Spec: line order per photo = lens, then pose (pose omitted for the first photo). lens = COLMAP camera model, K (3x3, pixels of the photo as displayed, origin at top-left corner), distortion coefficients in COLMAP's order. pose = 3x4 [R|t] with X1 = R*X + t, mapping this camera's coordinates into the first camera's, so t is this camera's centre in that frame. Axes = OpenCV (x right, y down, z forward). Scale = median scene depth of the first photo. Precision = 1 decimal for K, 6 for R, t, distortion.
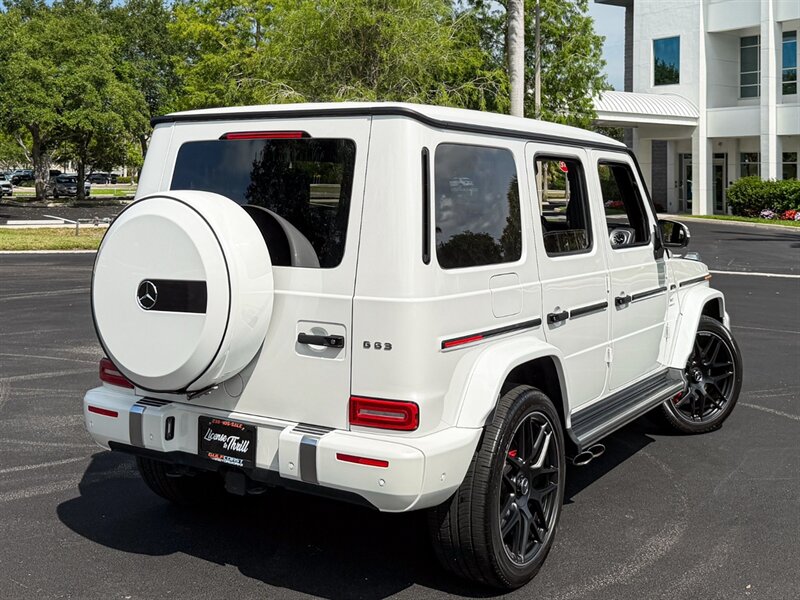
lens RADIAL K [[979.9, 0, 410.2], [0, 979.9, 125.0], [0, 0, 1]] dist [0.026108, 0.000000]
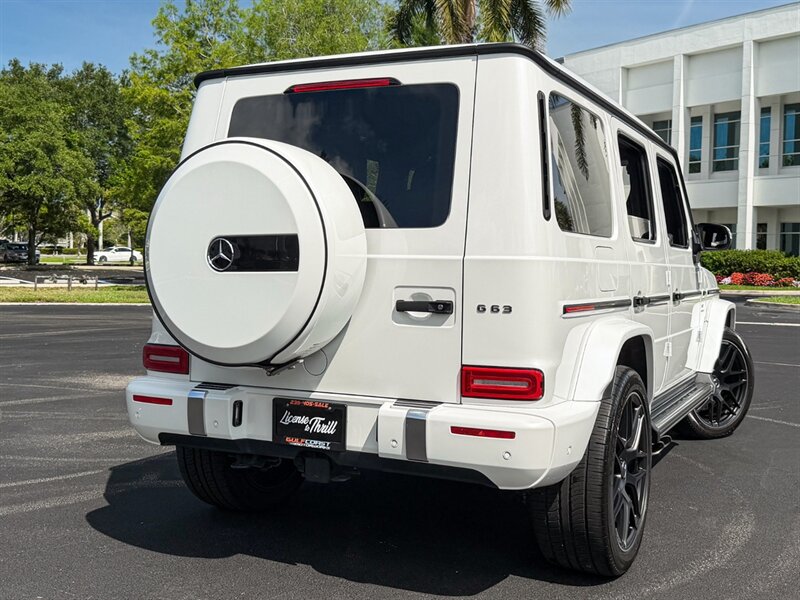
lens RADIAL K [[889.5, 0, 441.4], [0, 889.5, 271.2], [0, 0, 1]] dist [0.034470, 0.000000]
pose [[0.993777, 0.004244, 0.111306, -0.137769], [-0.012440, 0.997251, 0.073047, 0.108124], [-0.110690, -0.073977, 0.991098, 0.173236]]
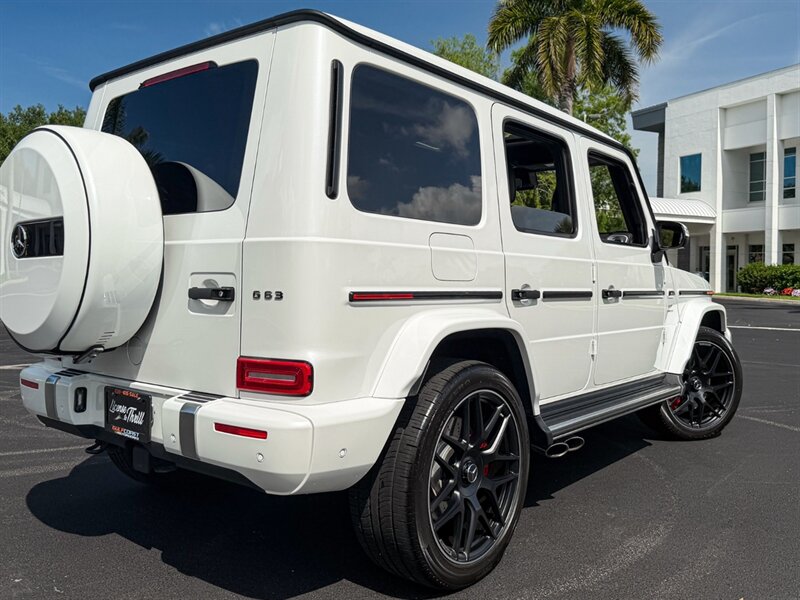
lens RADIAL K [[706.3, 0, 420.7], [0, 706.3, 278.4], [0, 0, 1]] dist [0.049410, -0.063893]
pose [[0.994165, 0.001531, -0.107859, 0.125491], [0.005088, 0.998121, 0.061068, 0.142871], [0.107750, -0.061261, 0.992289, 0.352473]]
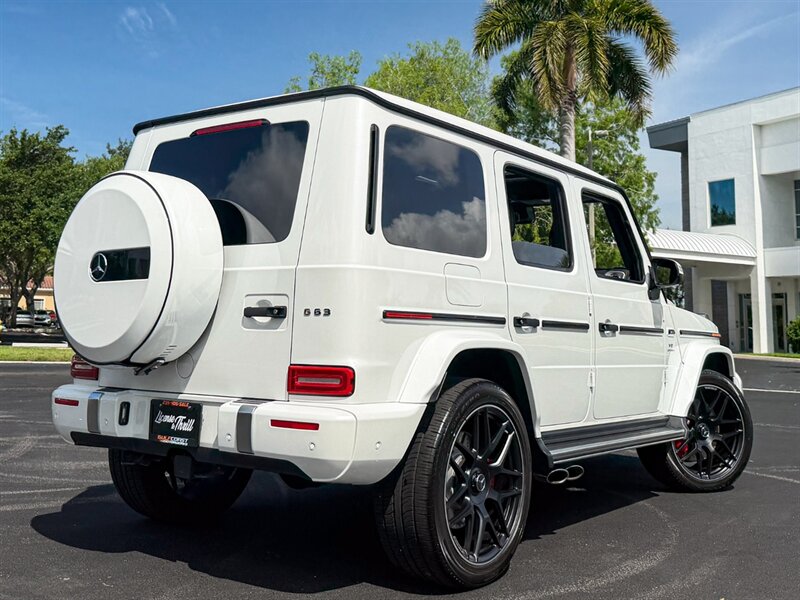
lens RADIAL K [[913.9, 0, 411.8], [0, 913.9, 167.2], [0, 0, 1]] dist [0.051149, 0.000000]
pose [[0.996931, -0.000895, -0.078276, 0.108699], [-0.008252, 0.993162, -0.116455, 0.150882], [0.077845, 0.116744, 0.990107, 0.061271]]
